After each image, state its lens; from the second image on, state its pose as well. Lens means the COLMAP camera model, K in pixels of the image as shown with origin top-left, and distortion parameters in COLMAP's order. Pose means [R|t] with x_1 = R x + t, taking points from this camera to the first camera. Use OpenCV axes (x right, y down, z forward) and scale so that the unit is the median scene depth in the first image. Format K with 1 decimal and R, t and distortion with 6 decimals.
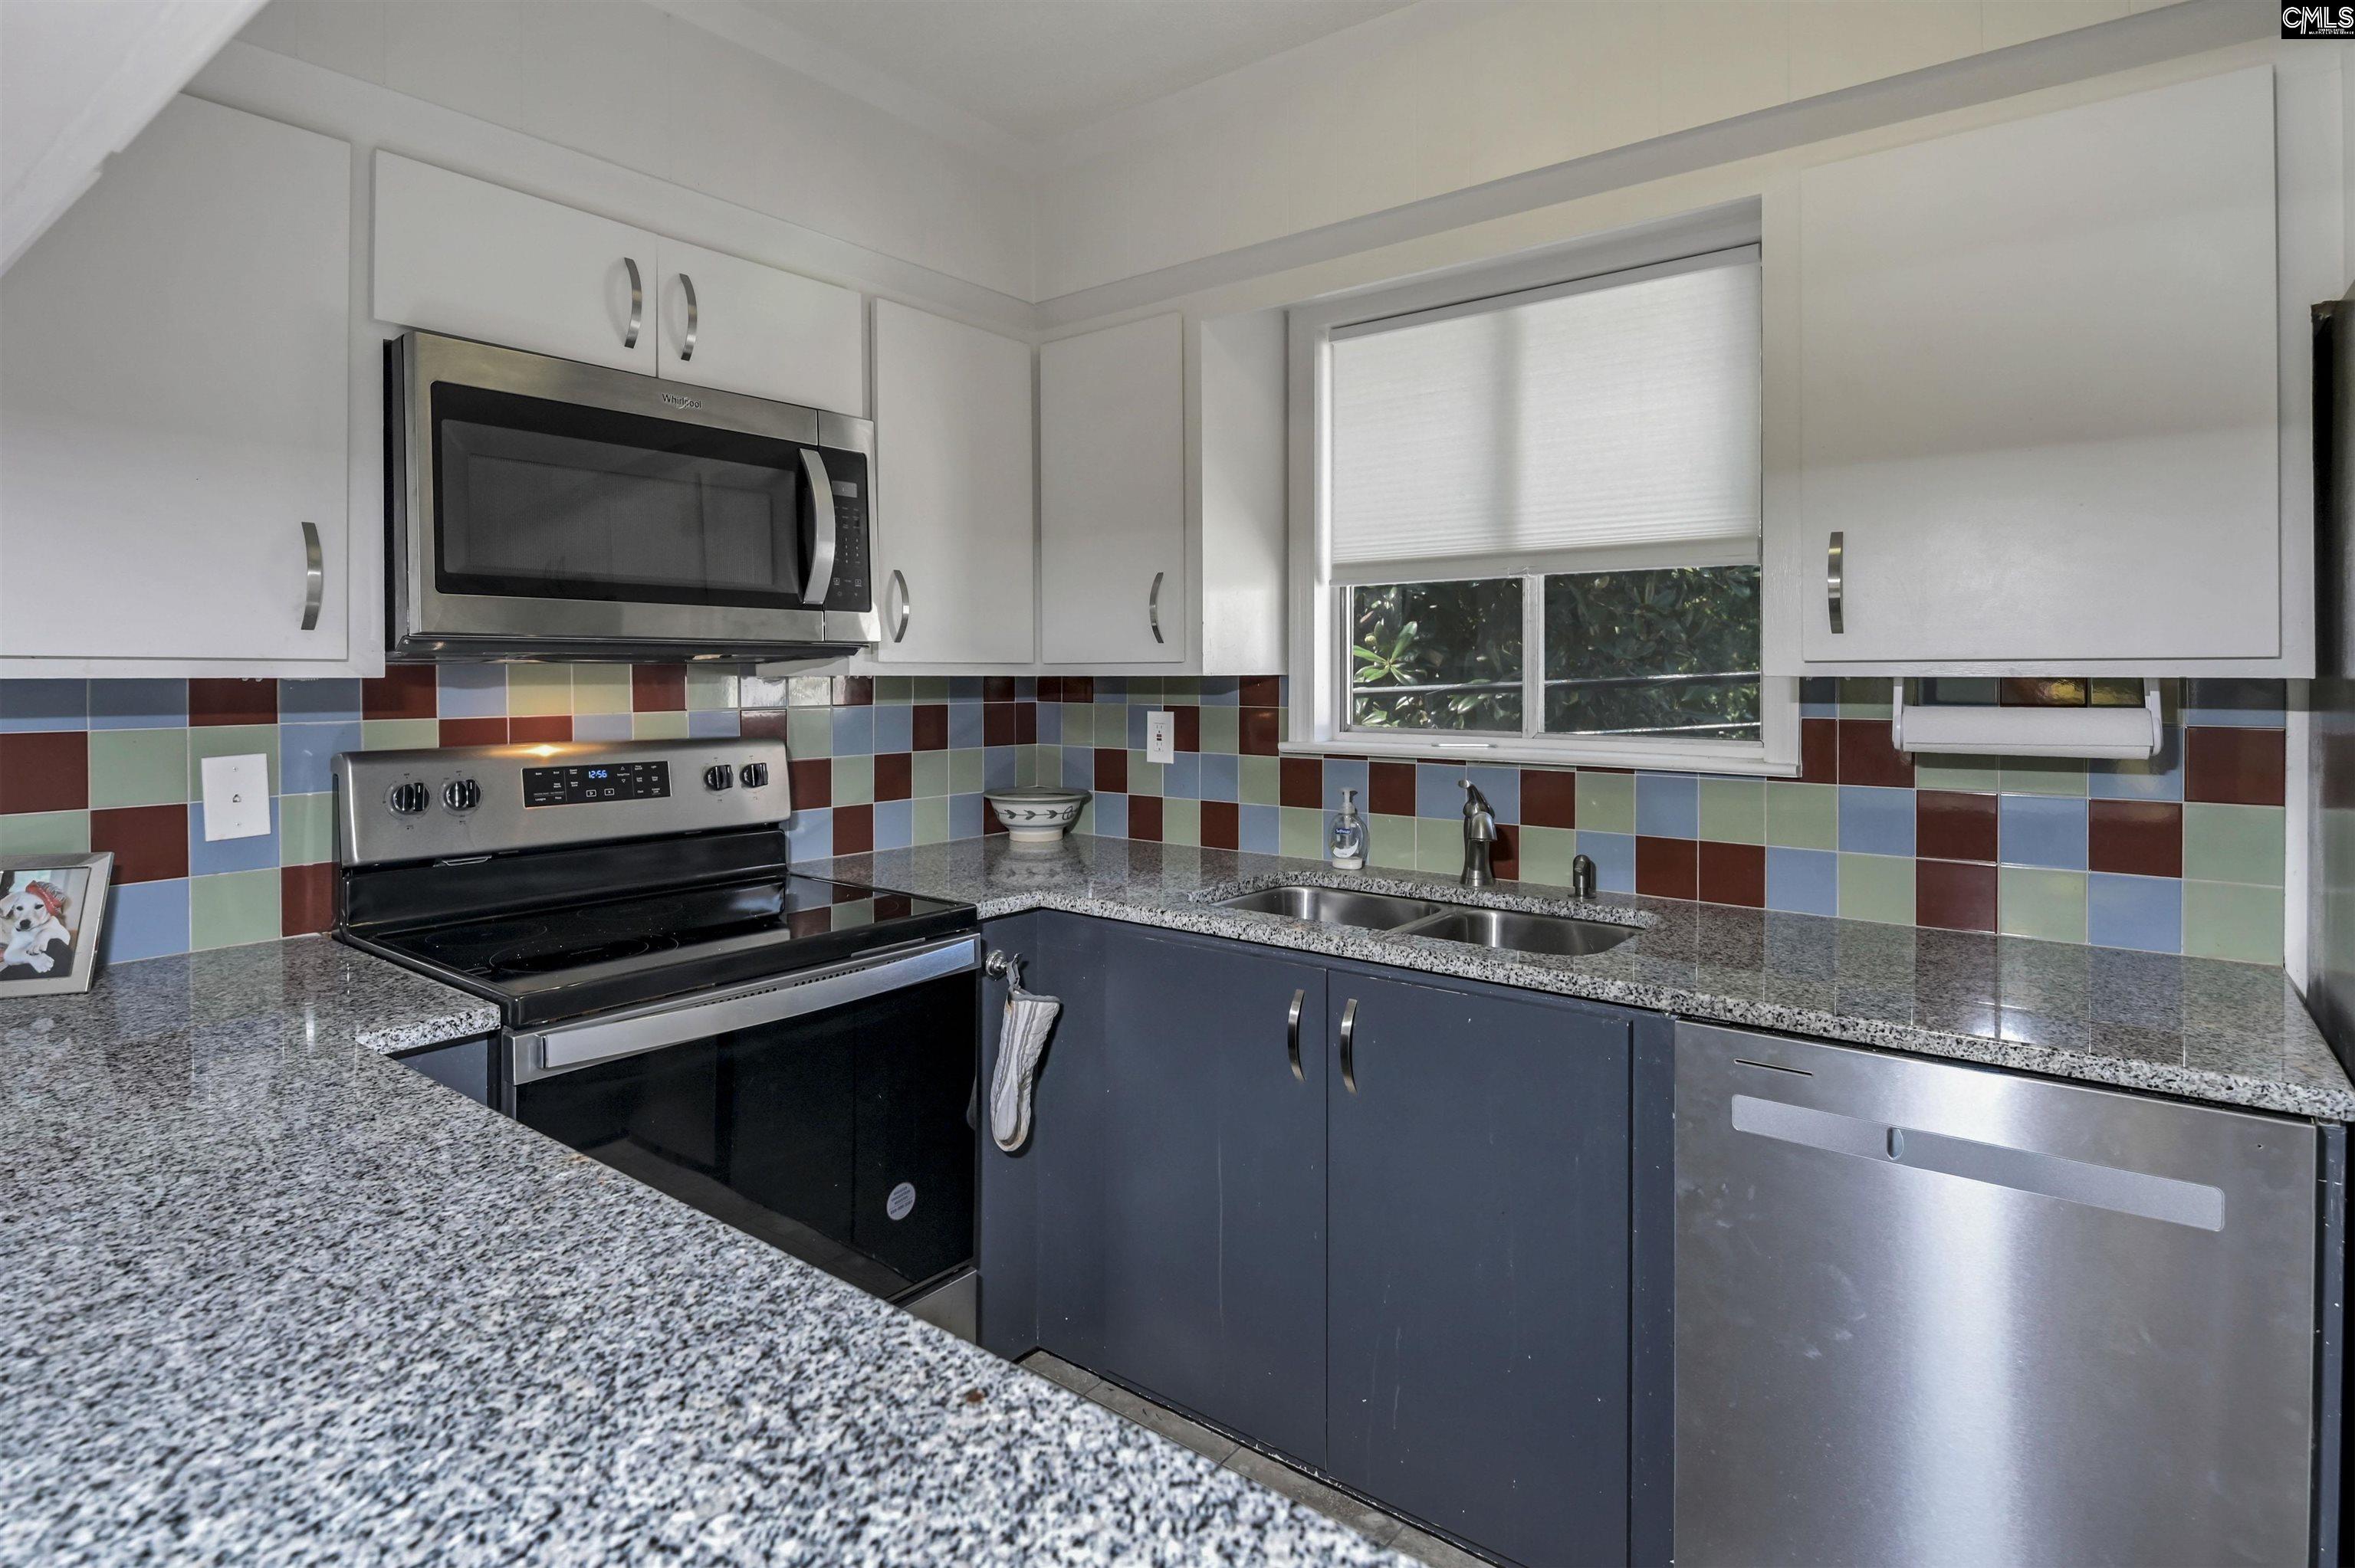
lens RADIAL K [[1191.9, 0, 1178.6], [0, 1191.9, 680.3], [0, 0, 1]] dist [-0.001102, -0.001024]
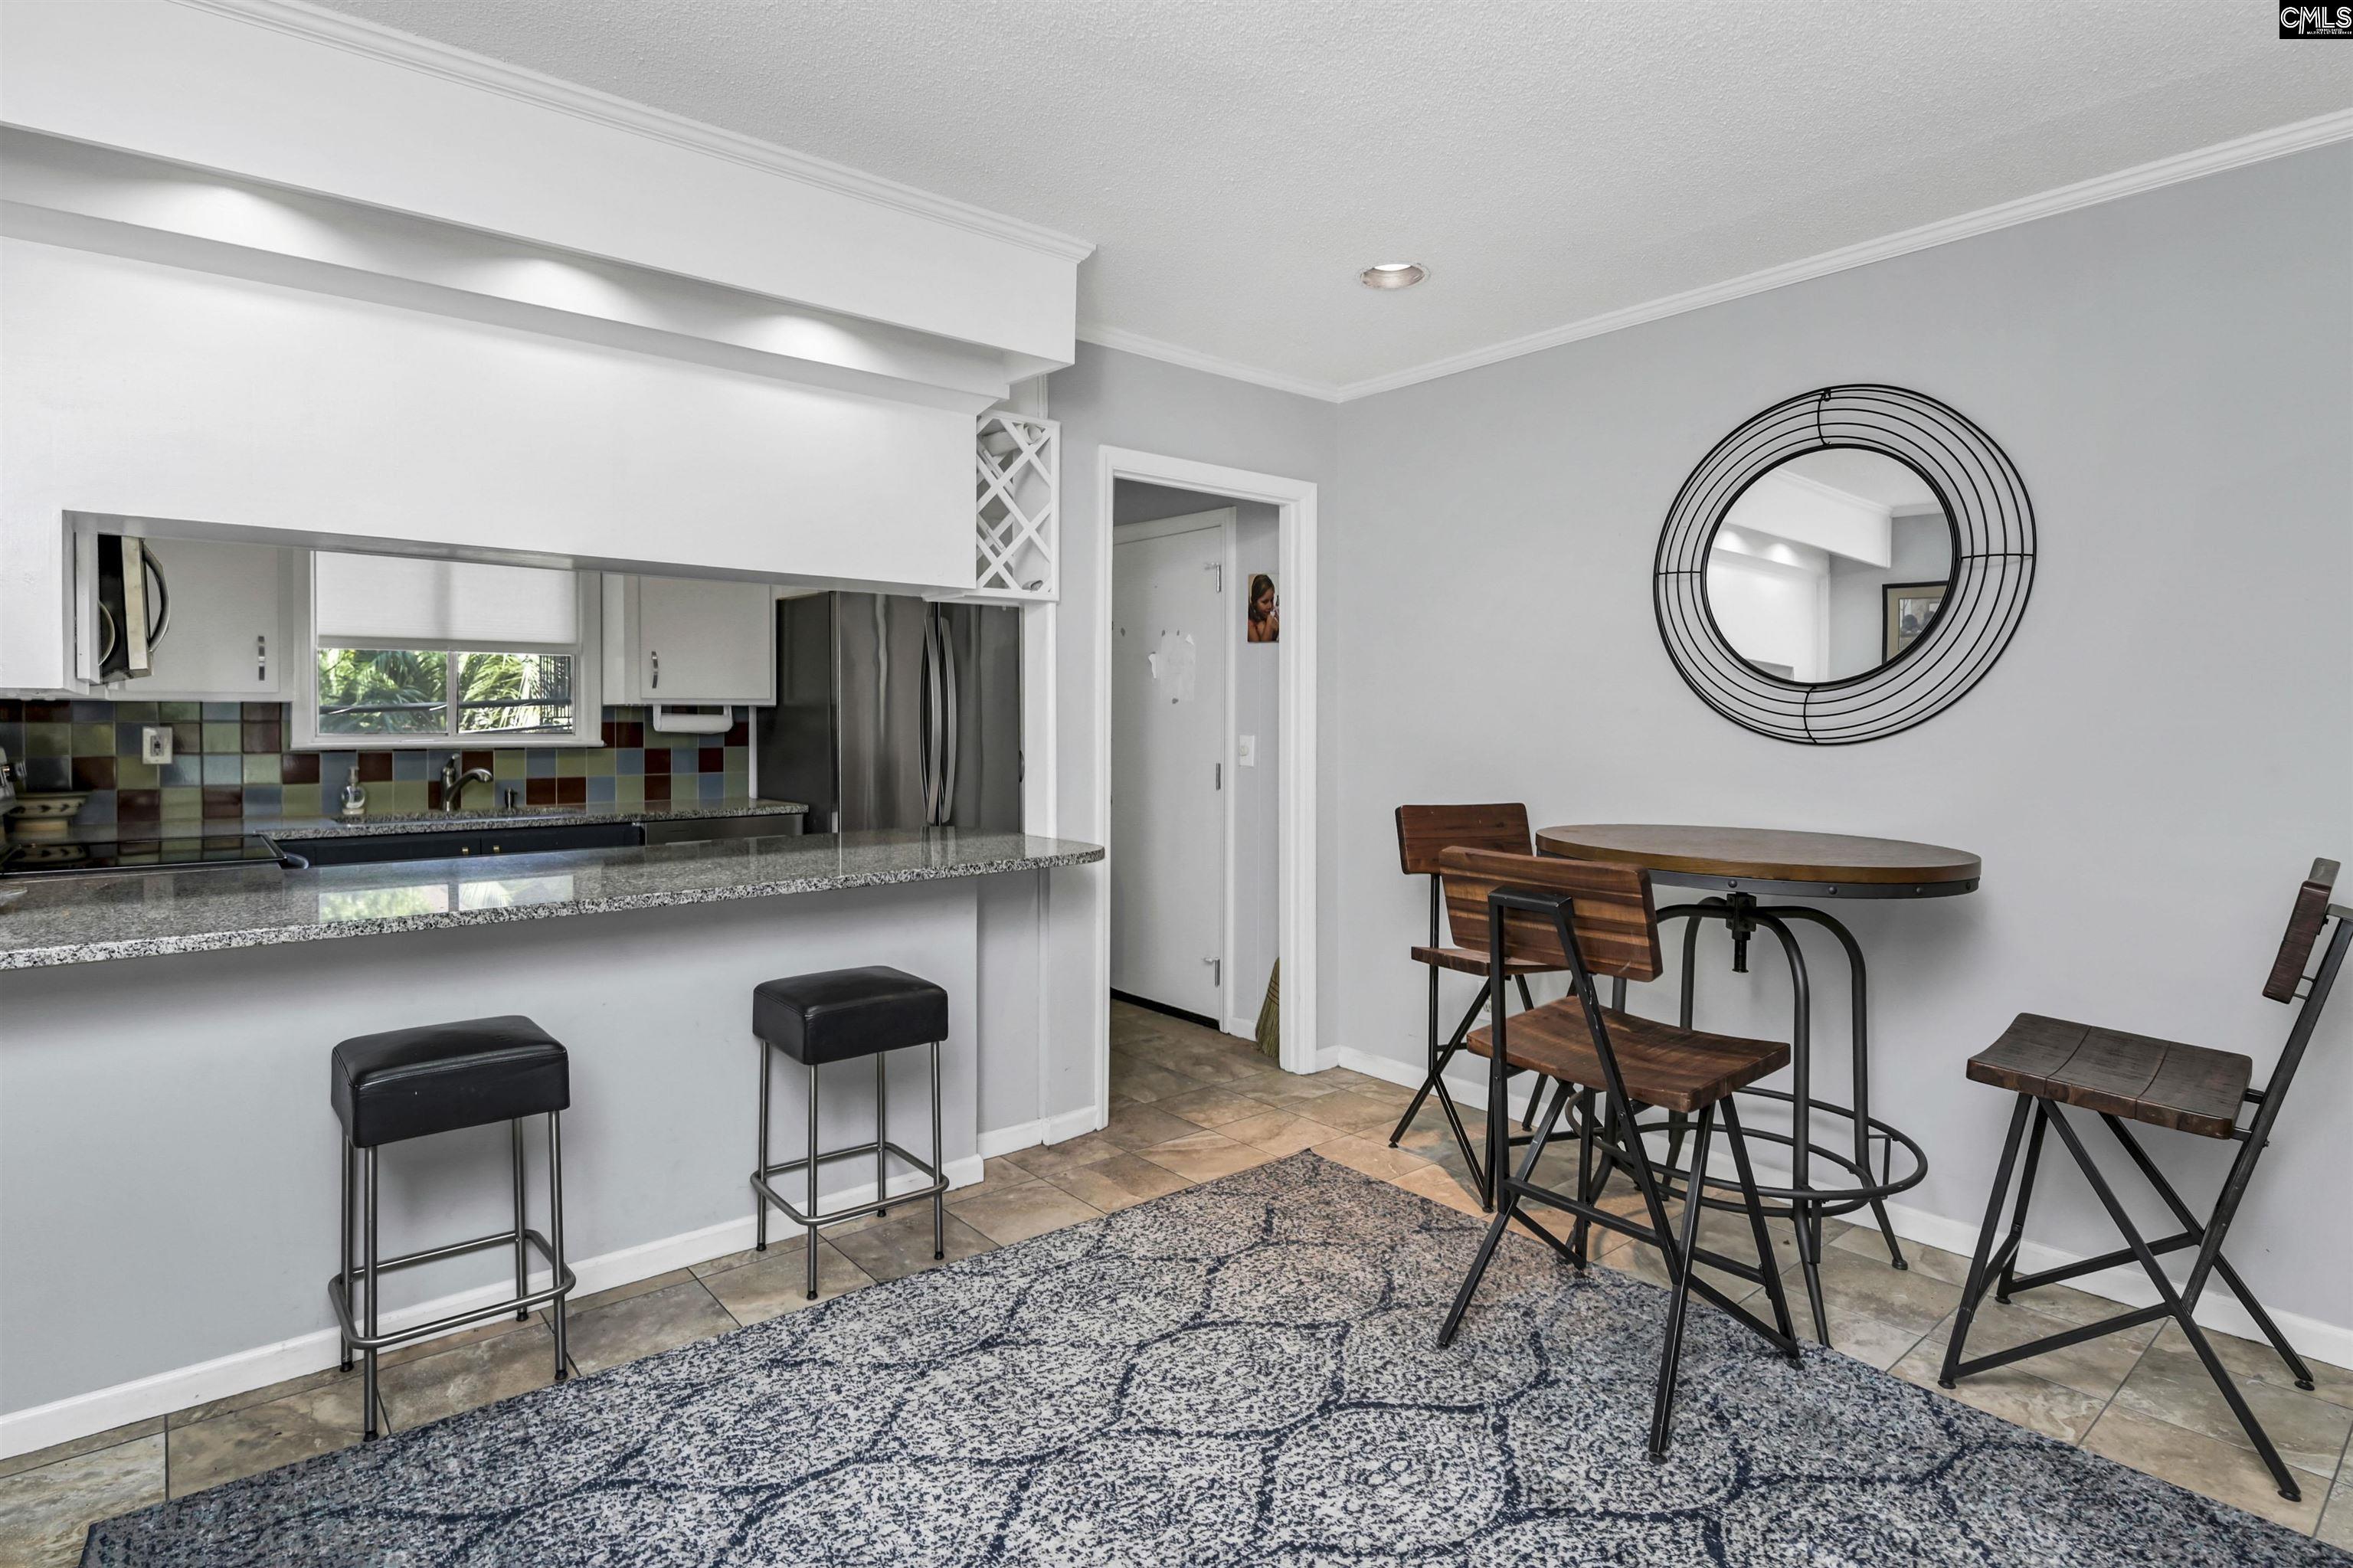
lens RADIAL K [[1188.4, 0, 1169.5], [0, 1188.4, 718.2], [0, 0, 1]] dist [-0.007333, -0.001688]
pose [[0.203338, -0.002157, 0.979106, -1.521080], [0.003607, 0.999992, 0.001454, 0.024453], [-0.979102, 0.003236, 0.203344, -0.589069]]
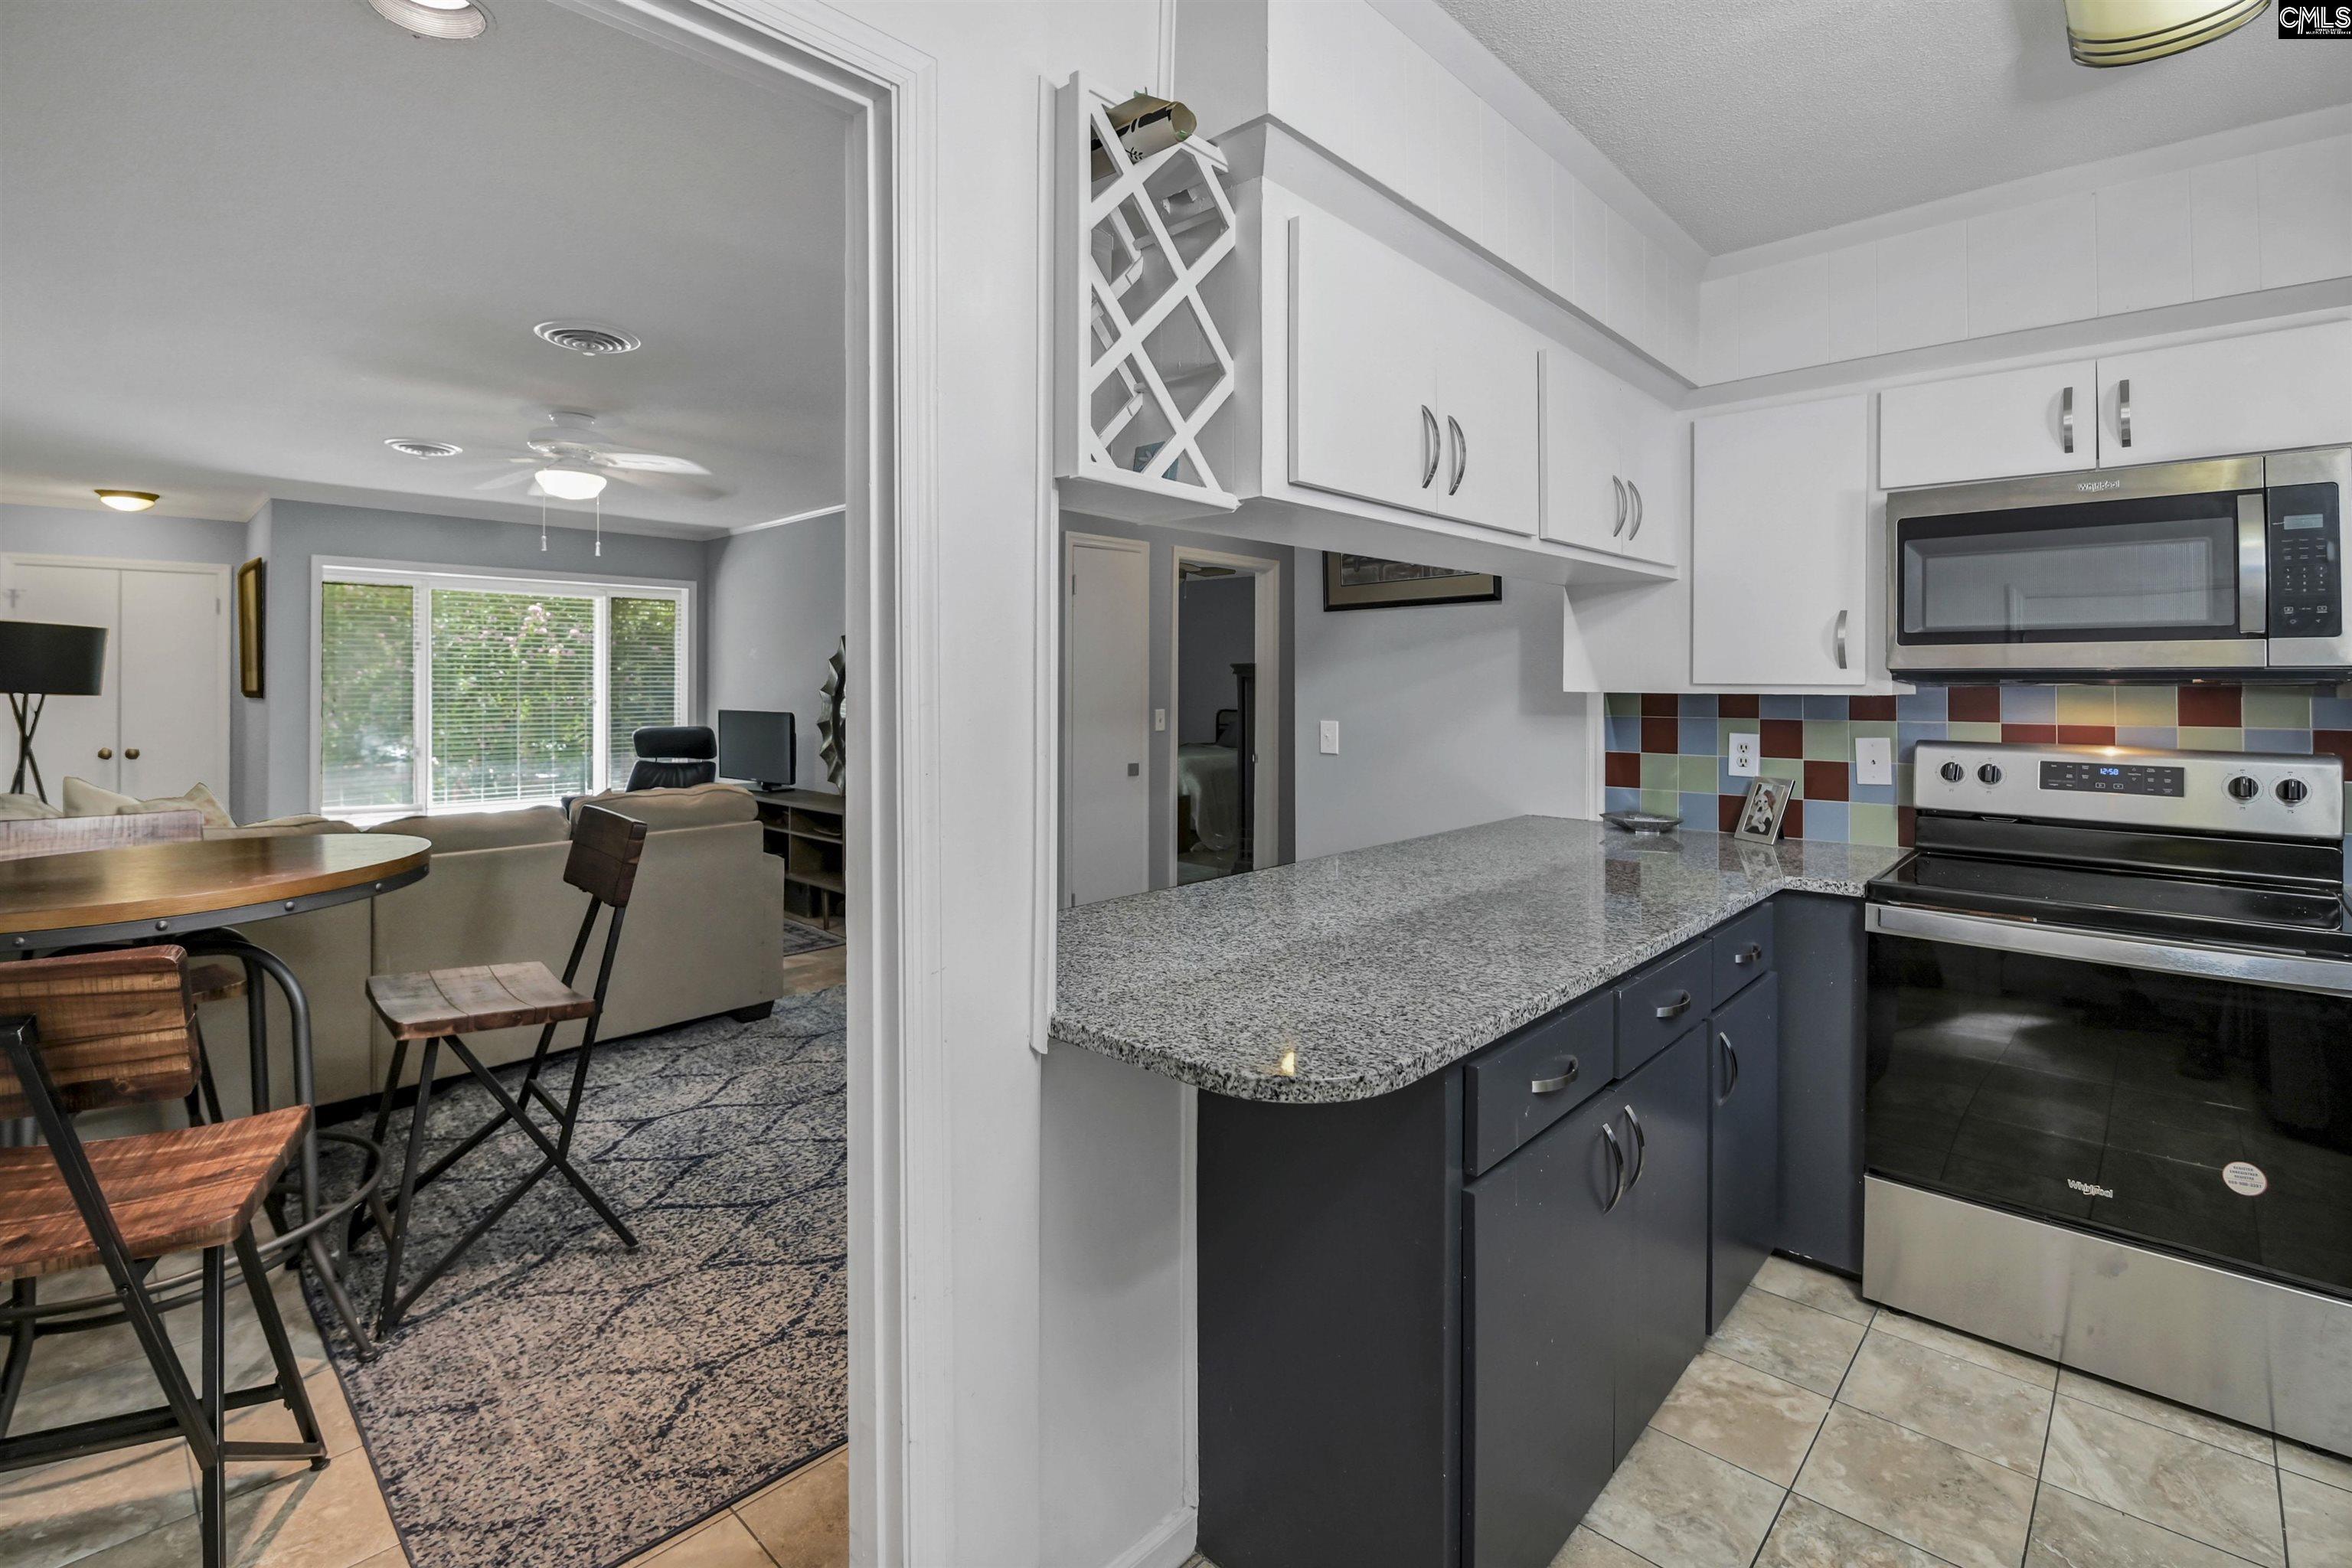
lens RADIAL K [[1083.4, 0, 1182.0], [0, 1083.4, 679.8], [0, 0, 1]] dist [-0.018602, -0.000610]
pose [[-0.090991, -0.001205, -0.995851, 0.763265], [-0.005388, 0.999985, -0.000718, -0.014538], [0.995837, 0.005301, -0.090996, 0.100054]]
